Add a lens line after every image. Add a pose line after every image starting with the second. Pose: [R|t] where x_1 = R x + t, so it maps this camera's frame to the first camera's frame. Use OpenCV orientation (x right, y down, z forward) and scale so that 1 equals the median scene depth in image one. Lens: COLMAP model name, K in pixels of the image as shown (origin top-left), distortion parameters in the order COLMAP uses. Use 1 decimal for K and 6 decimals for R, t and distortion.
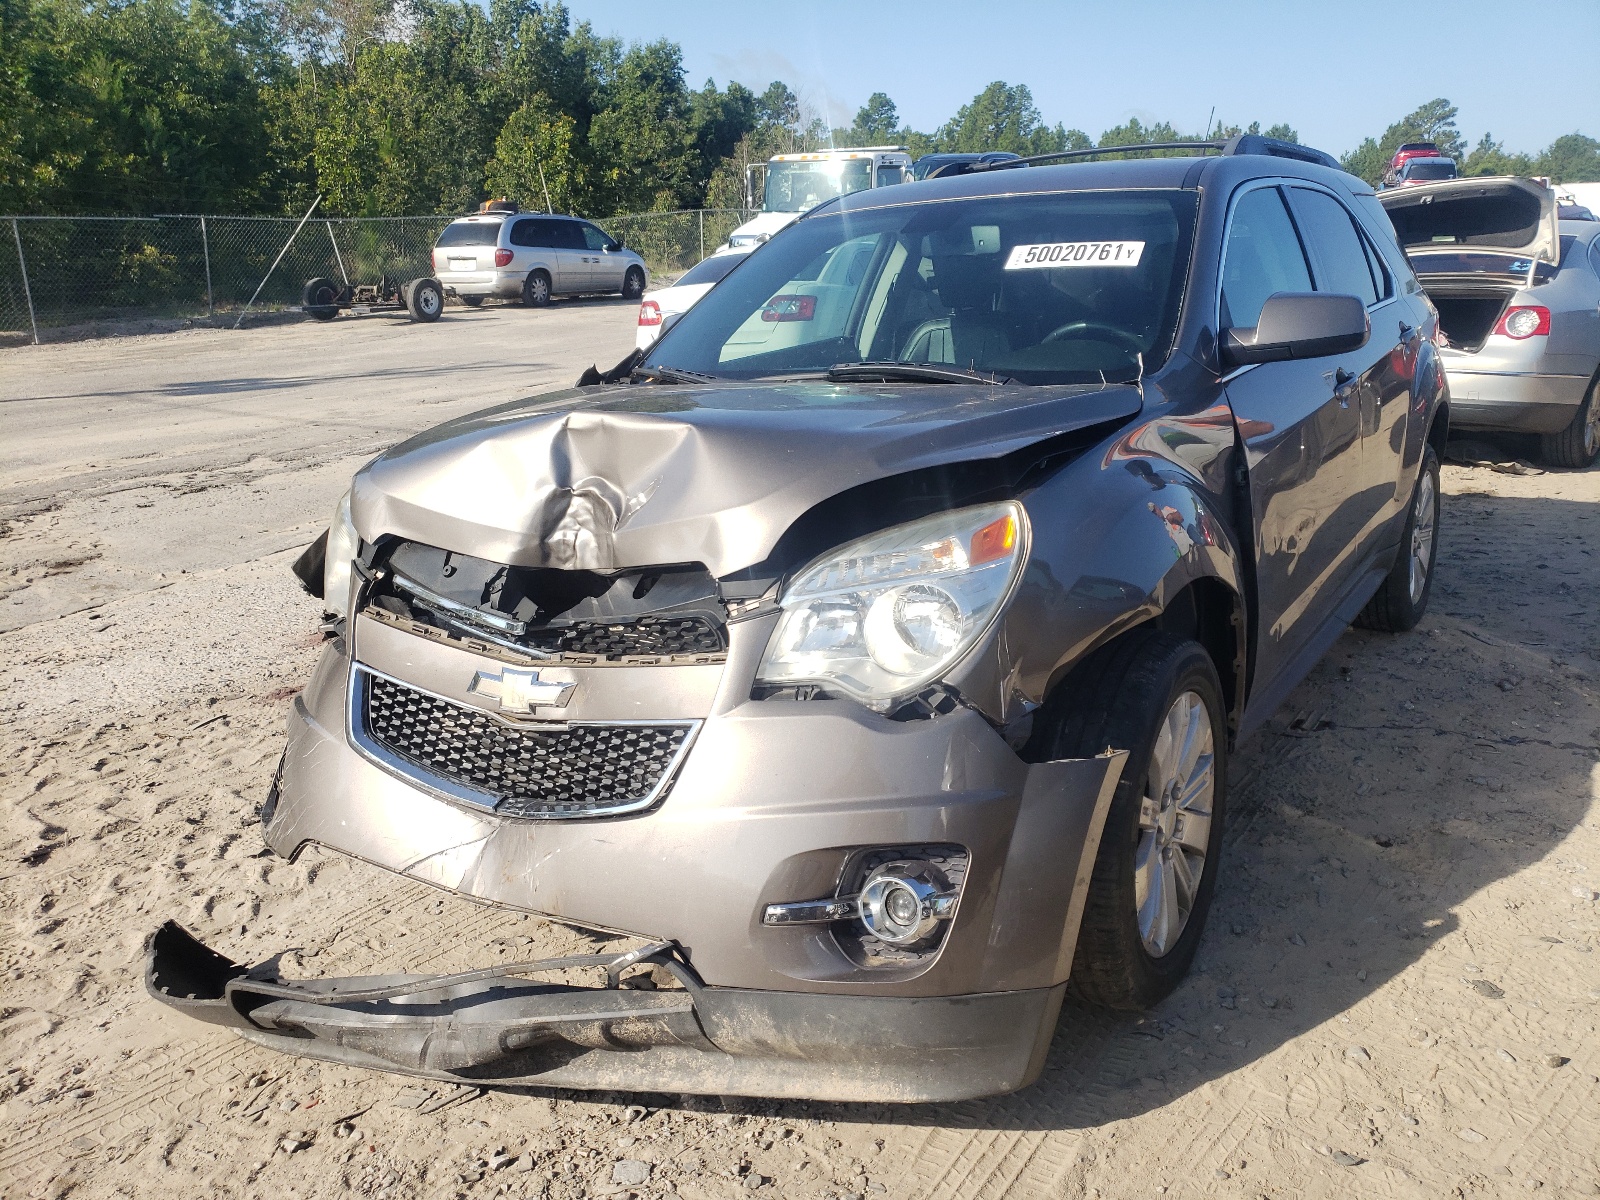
lens RADIAL K [[1183.4, 0, 800.0], [0, 1183.4, 600.0], [0, 0, 1]] dist [0.064273, -0.035568]
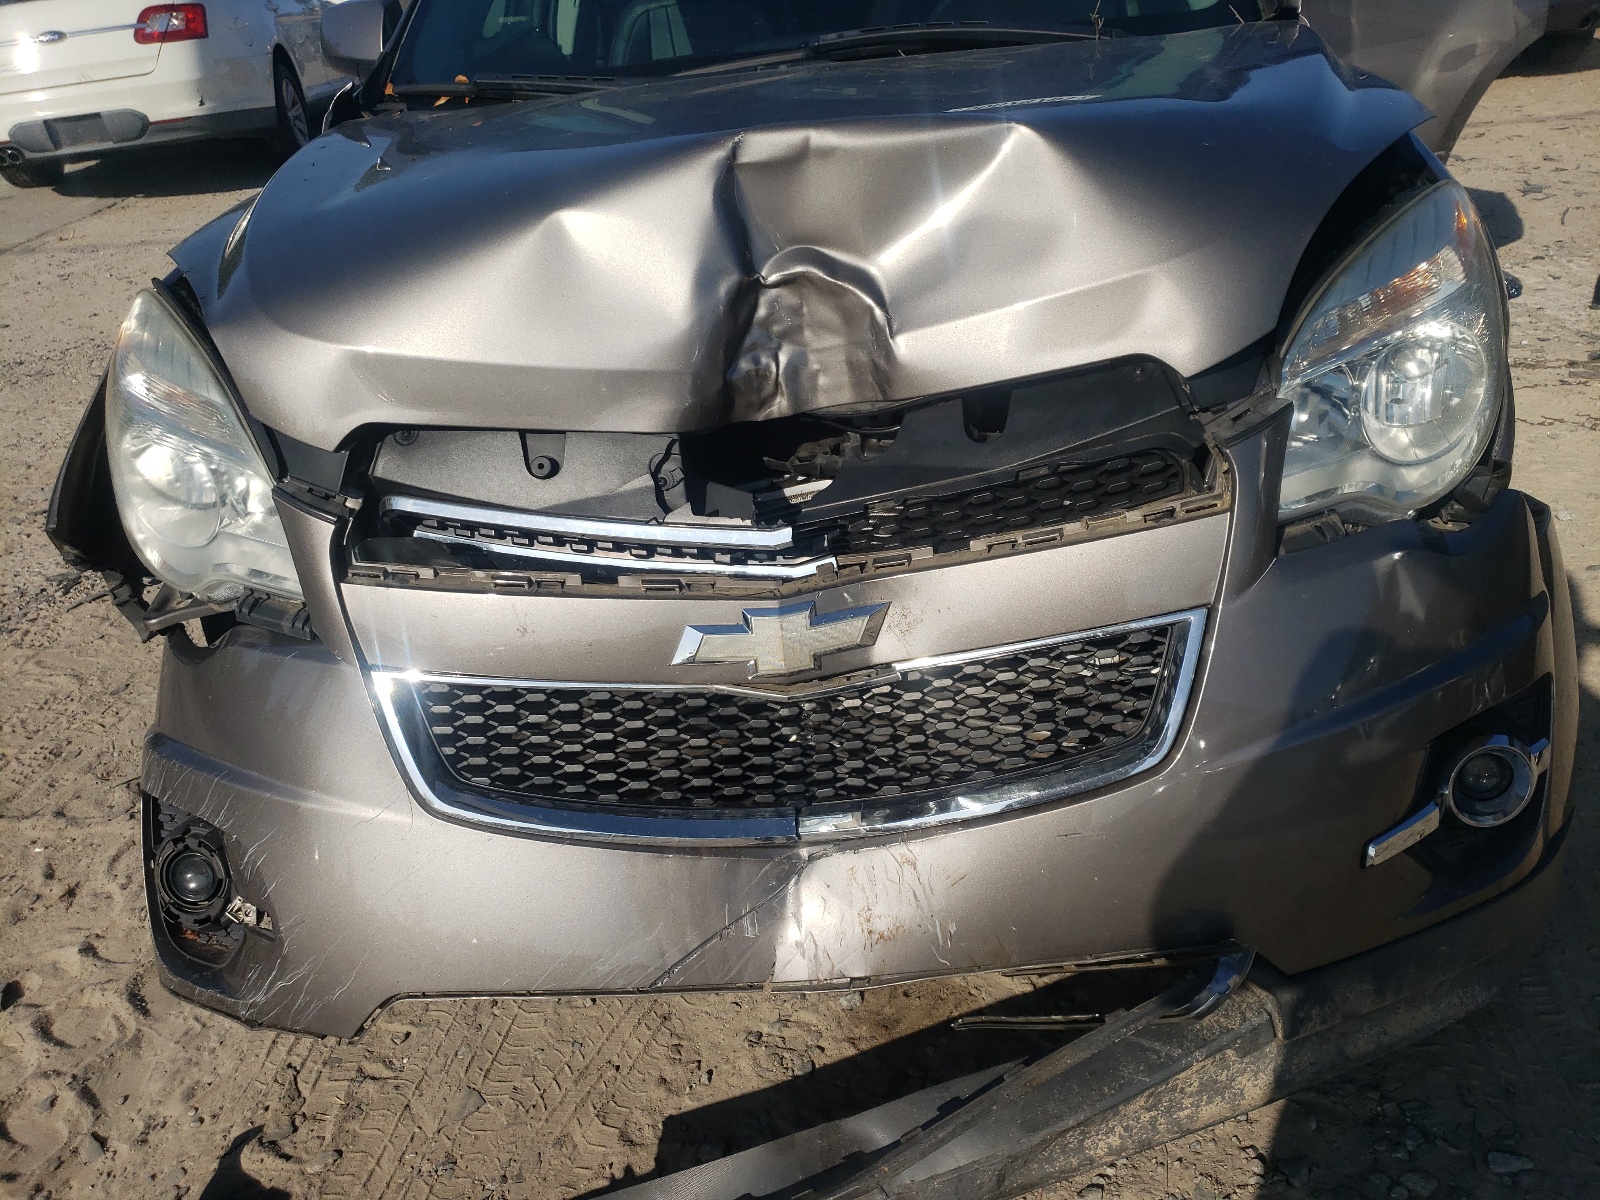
lens RADIAL K [[1183.4, 0, 800.0], [0, 1183.4, 600.0], [0, 0, 1]] dist [0.064273, -0.035568]
pose [[0.863256, -0.273315, 0.424369, -0.450937], [0.179247, 0.951914, 0.248455, -0.082613], [-0.471869, -0.138413, 0.870736, 0.466469]]
